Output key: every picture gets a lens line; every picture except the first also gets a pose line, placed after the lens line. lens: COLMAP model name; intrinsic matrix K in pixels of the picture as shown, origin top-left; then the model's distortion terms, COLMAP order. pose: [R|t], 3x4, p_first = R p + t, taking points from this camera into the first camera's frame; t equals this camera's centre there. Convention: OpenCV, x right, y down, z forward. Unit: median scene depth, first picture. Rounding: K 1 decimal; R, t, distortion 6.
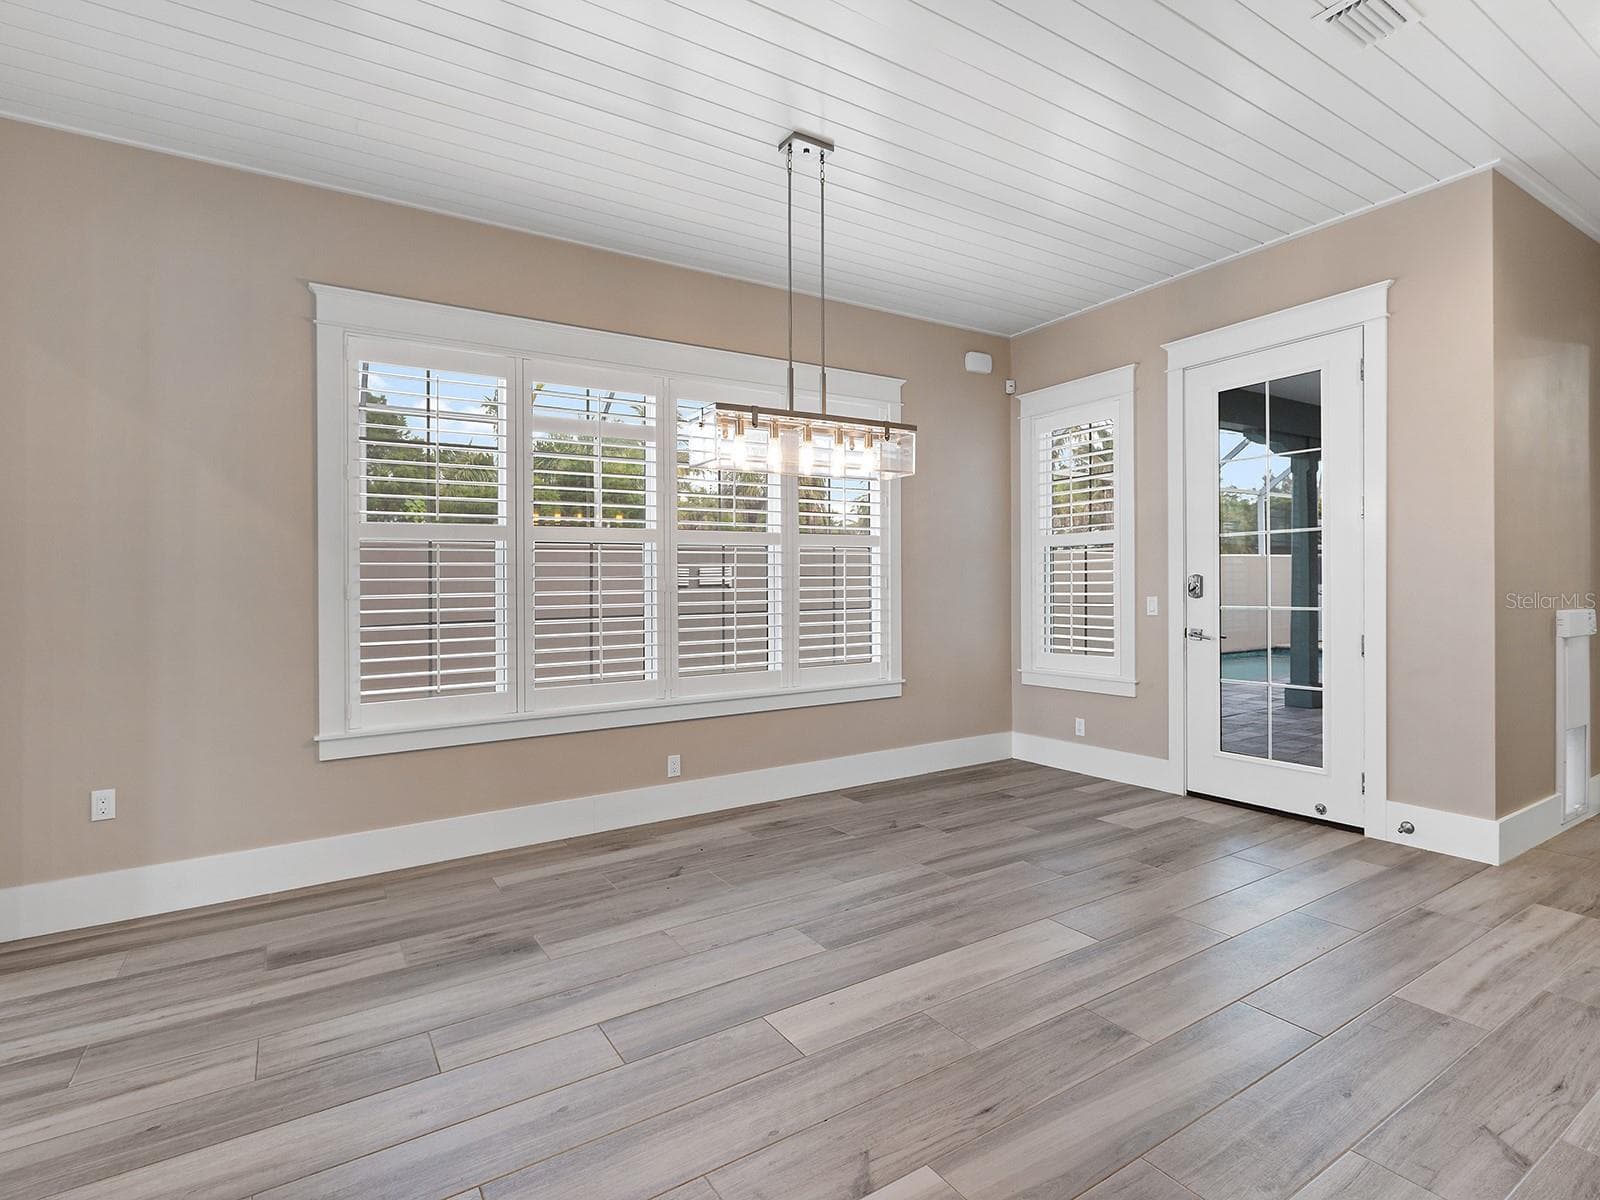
lens RADIAL K [[796.4, 0, 800.0], [0, 796.4, 600.0], [0, 0, 1]] dist [0.003281, 0.000837]
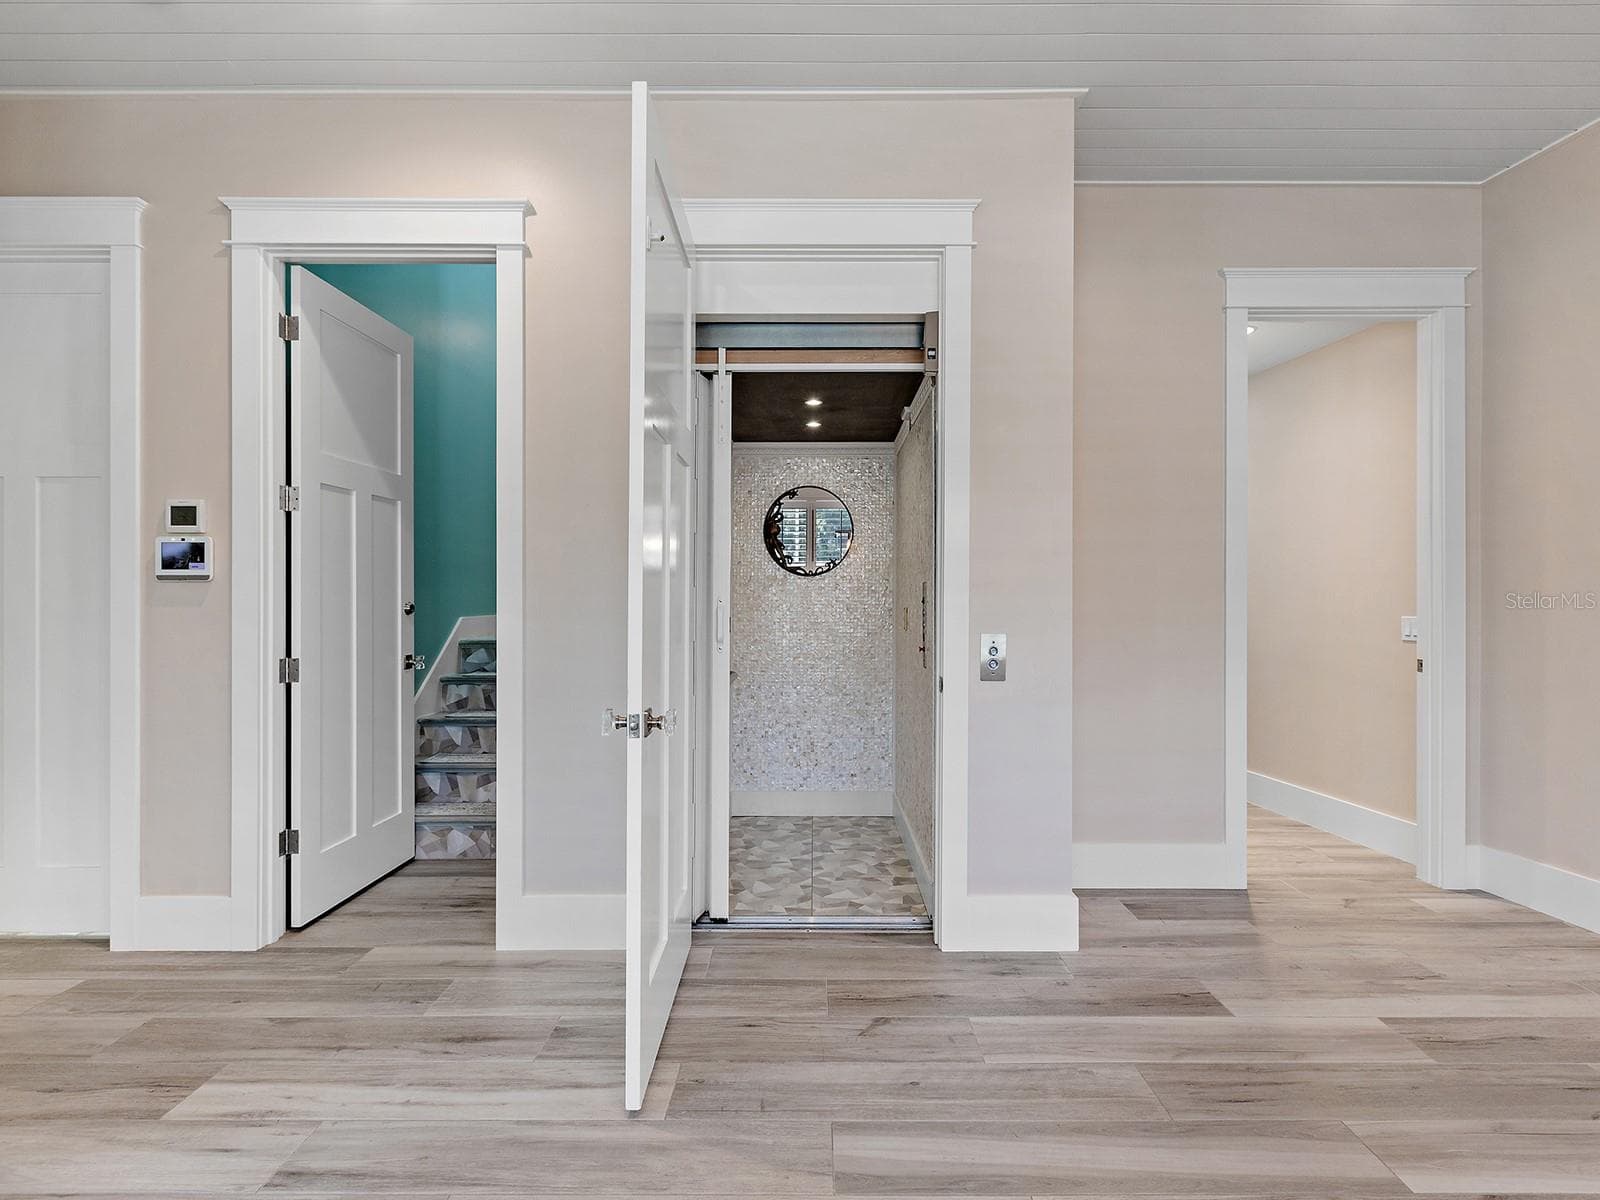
lens RADIAL K [[809.6, 0, 801.1], [0, 809.6, 621.0], [0, 0, 1]] dist [0.001642, -0.000074]
pose [[-0.844662, 0.000922, 0.535299, 0.117061], [0.021873, 0.999223, 0.032794, -0.019165], [-0.534853, 0.039409, -0.844026, 0.997246]]
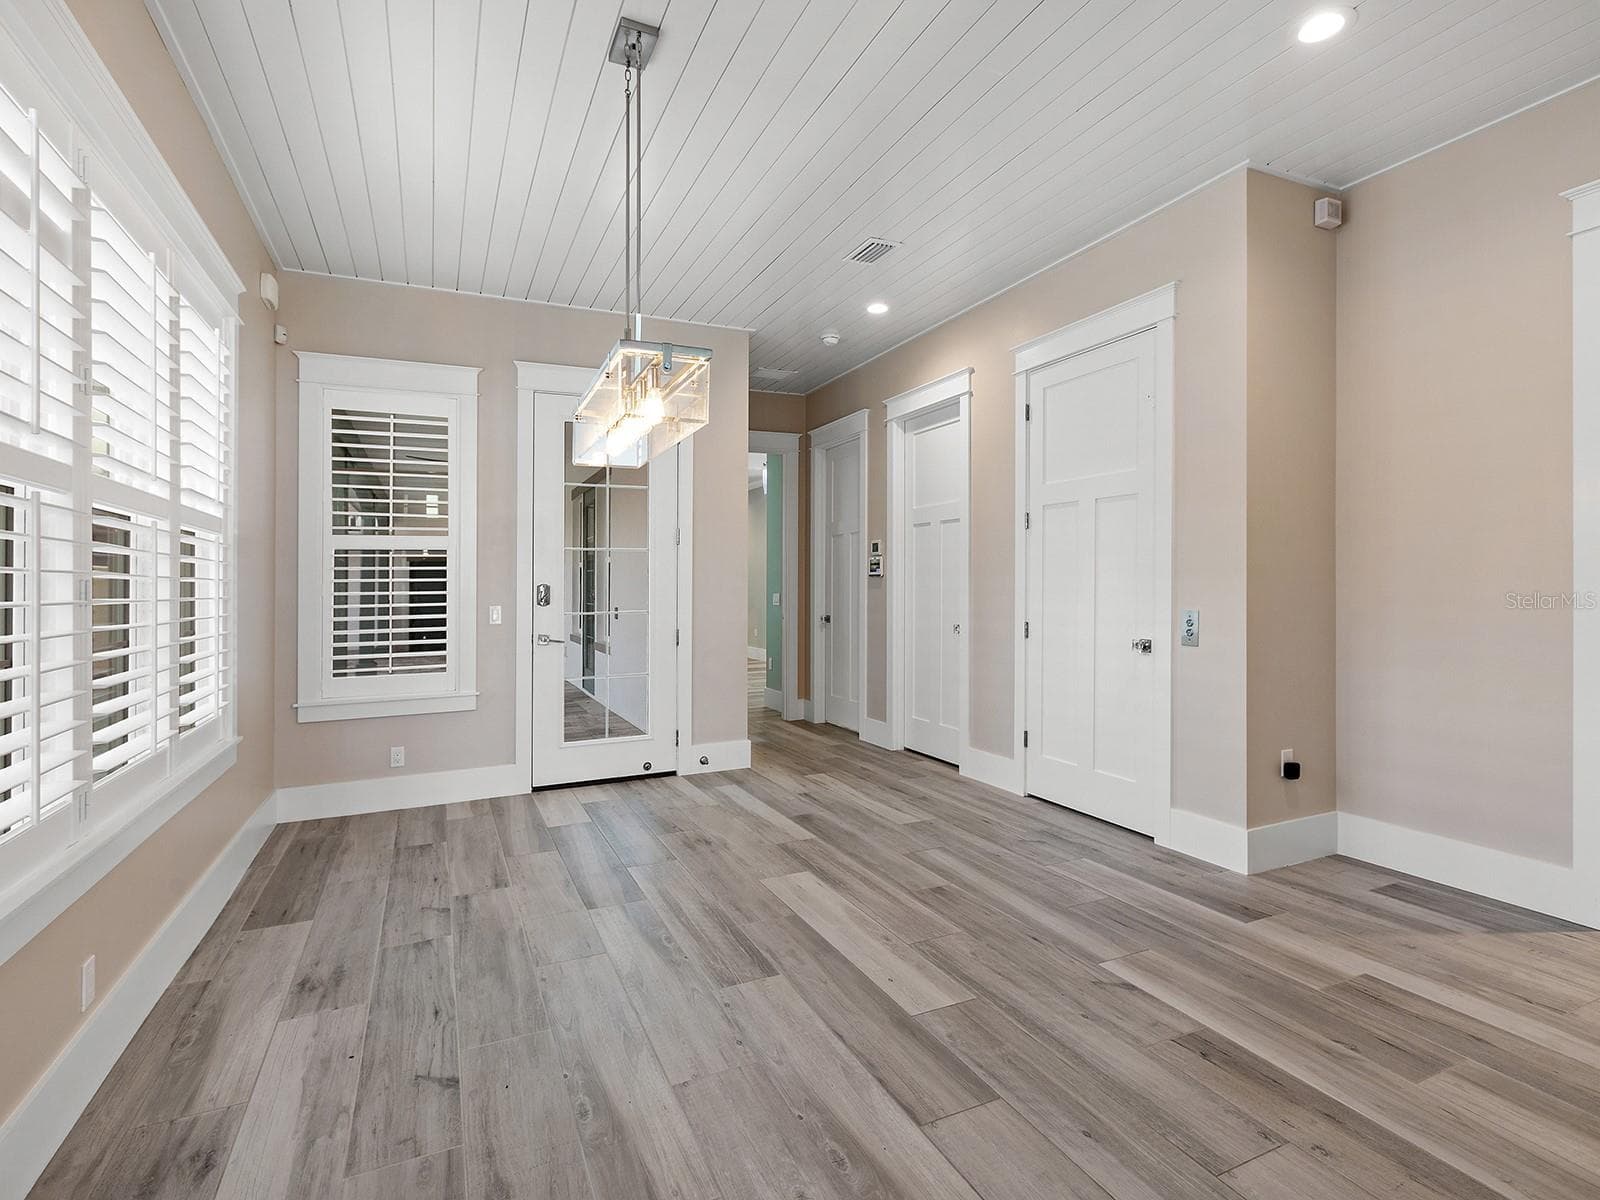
lens RADIAL K [[809.6, 0, 801.1], [0, 809.6, 621.0], [0, 0, 1]] dist [0.001642, -0.000074]
pose [[0.133400, -0.031686, 0.990556, -0.651920], [0.025837, 0.999260, 0.028484, -0.005868], [-0.990725, 0.021793, 0.134120, 0.604844]]
